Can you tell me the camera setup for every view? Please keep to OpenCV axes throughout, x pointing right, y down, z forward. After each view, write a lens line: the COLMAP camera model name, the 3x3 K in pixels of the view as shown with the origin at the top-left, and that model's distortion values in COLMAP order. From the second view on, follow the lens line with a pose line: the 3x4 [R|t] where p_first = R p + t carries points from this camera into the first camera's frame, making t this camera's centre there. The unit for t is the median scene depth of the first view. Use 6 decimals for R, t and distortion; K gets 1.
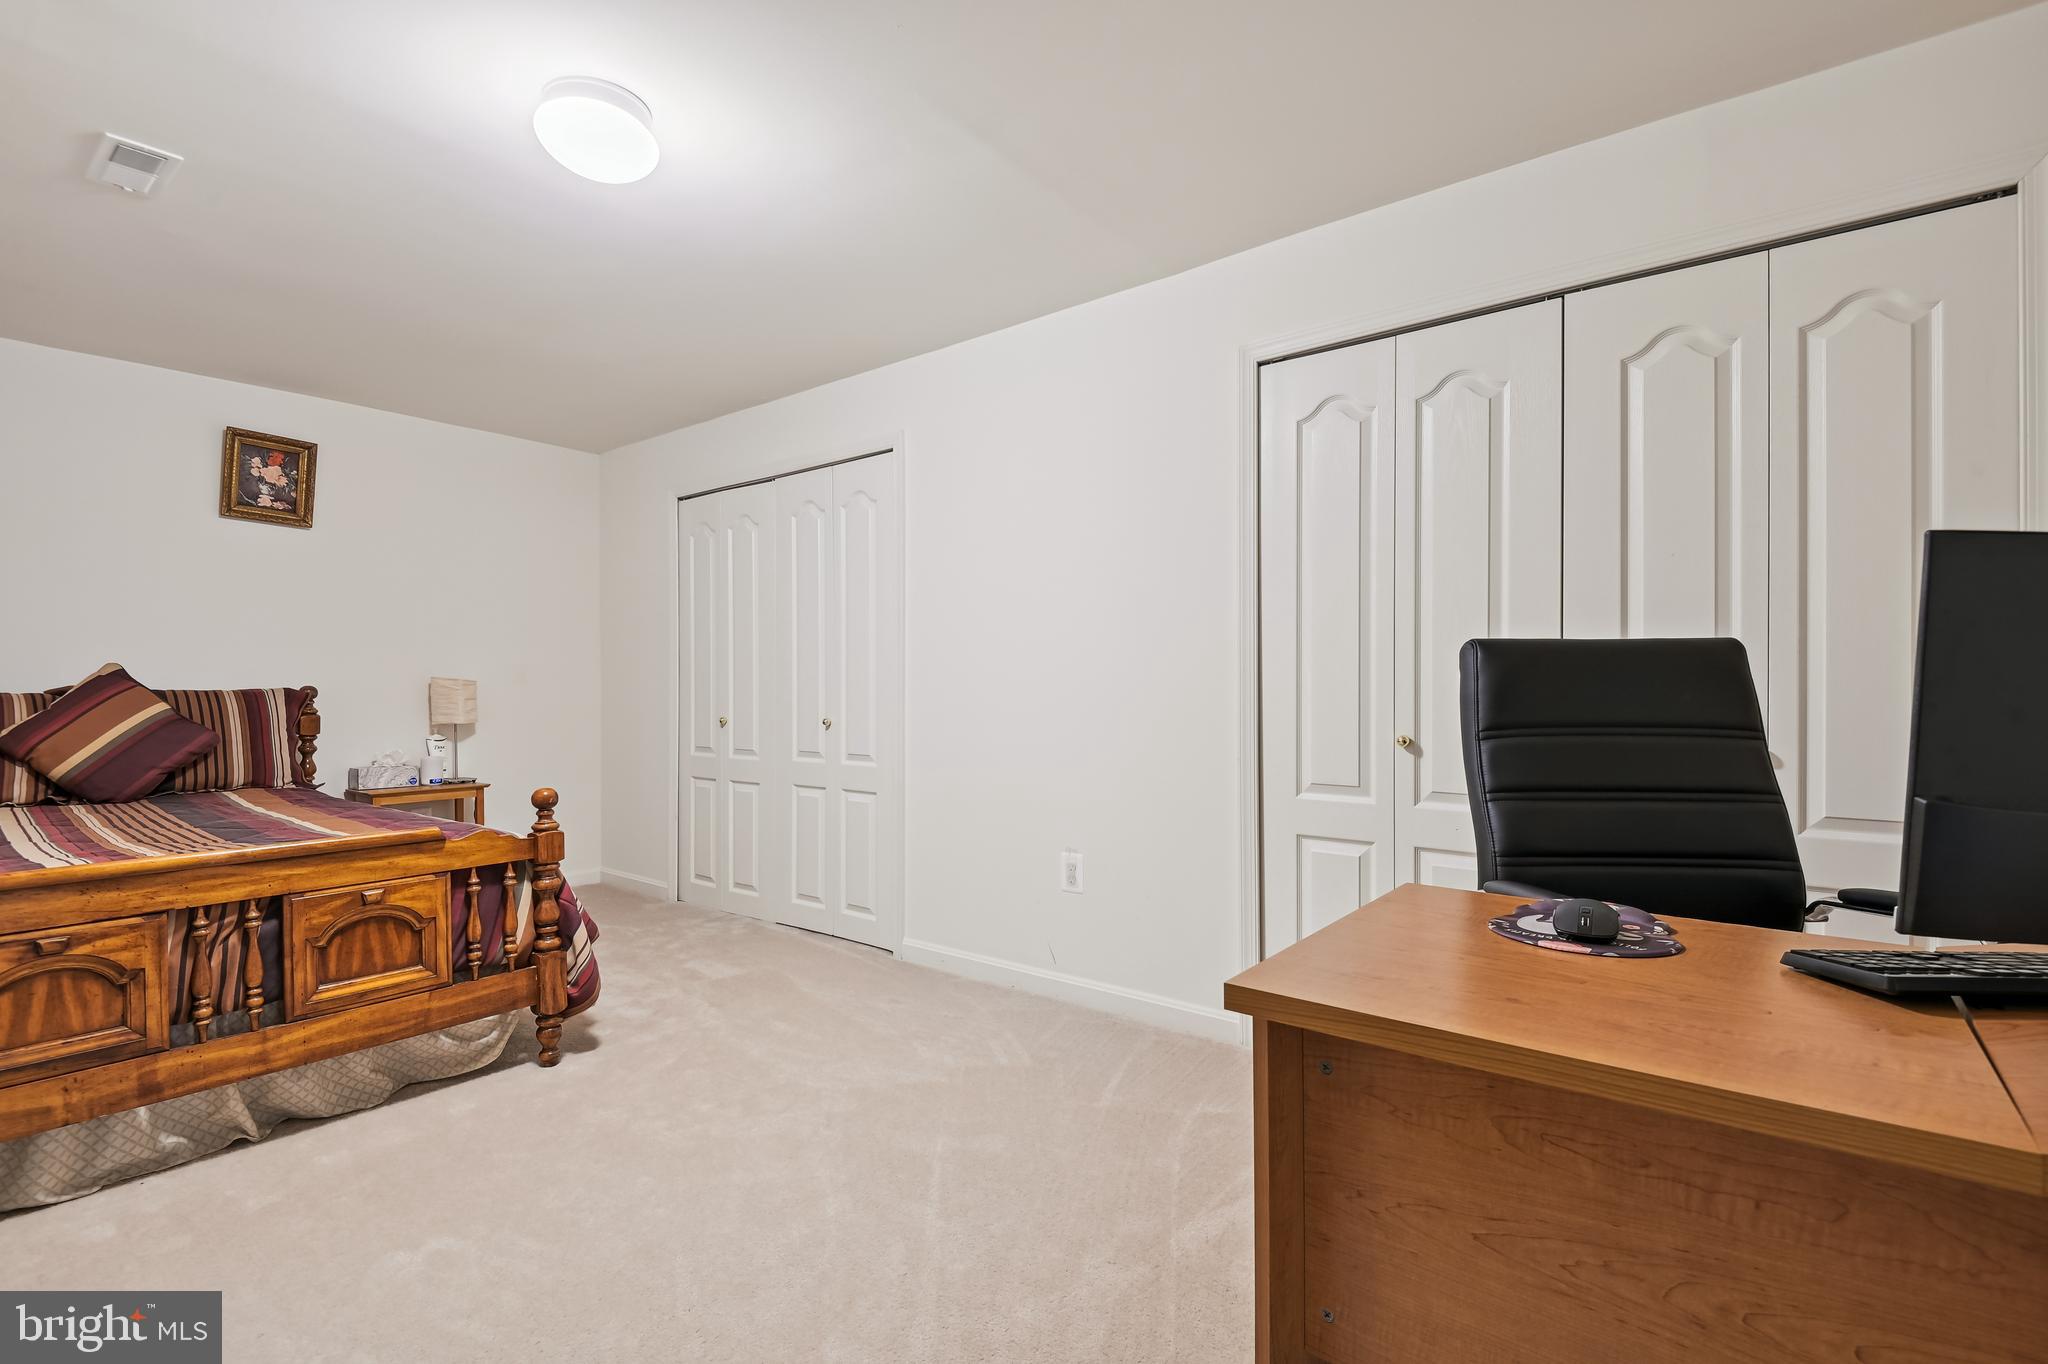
lens RADIAL K [[939.9, 0, 1023.1], [0, 939.9, 685.5], [0, 0, 1]] dist [-0.005874, -0.005575]
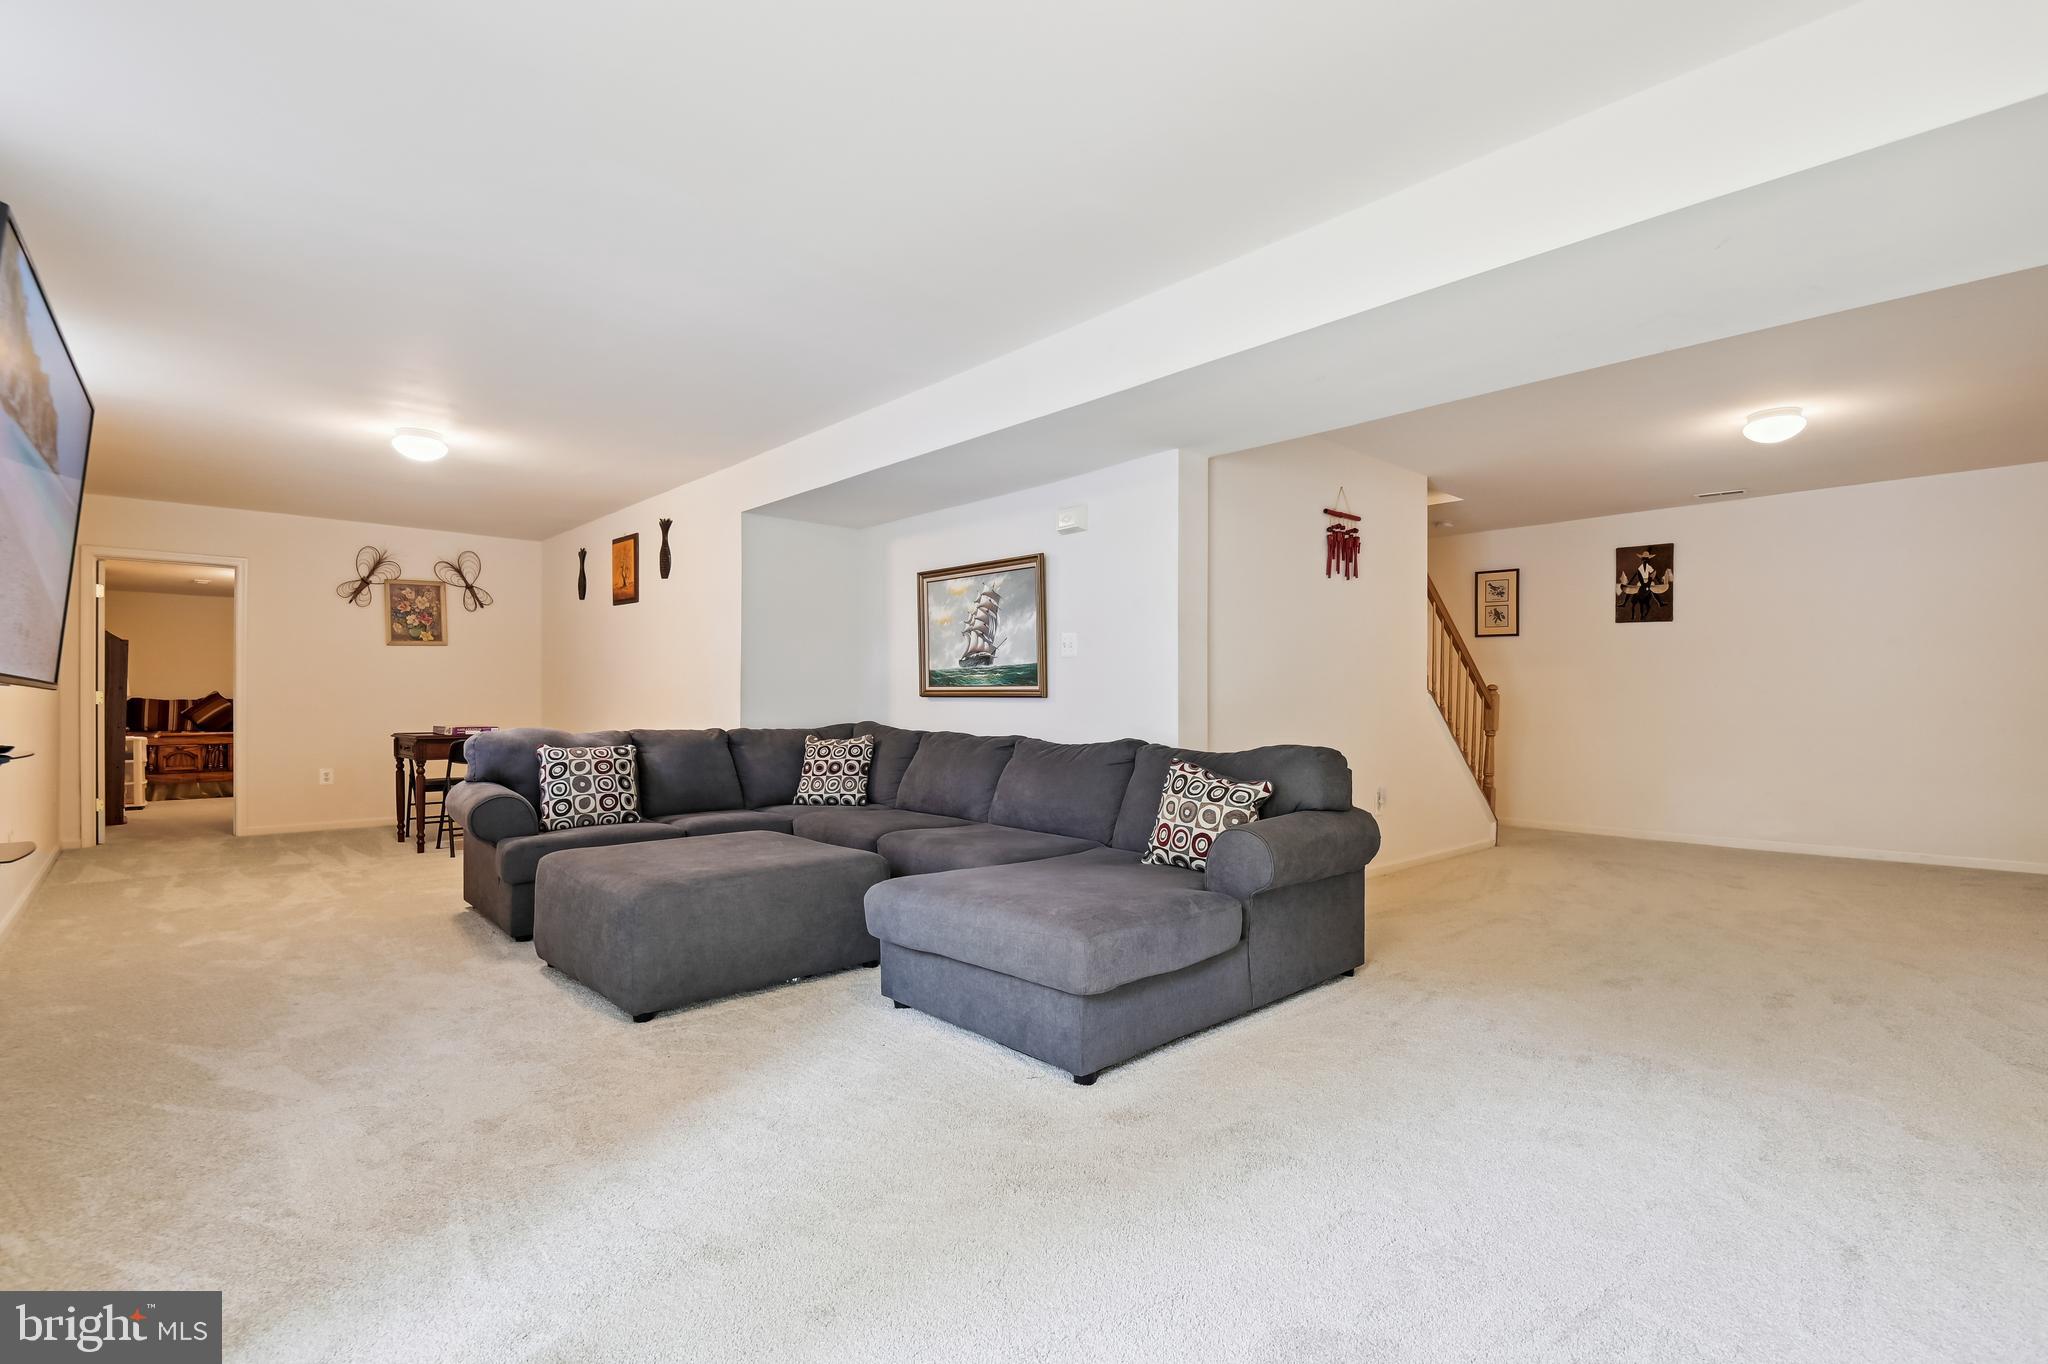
lens RADIAL K [[939.9, 0, 1023.7], [0, 939.9, 688.9], [0, 0, 1]] dist [-0.005874, -0.005575]
pose [[0.988809, 0.007668, -0.148987, 4.187489], [-0.008403, 0.999955, -0.004309, -0.073666], [0.148947, 0.005512, 0.988830, -3.301311]]
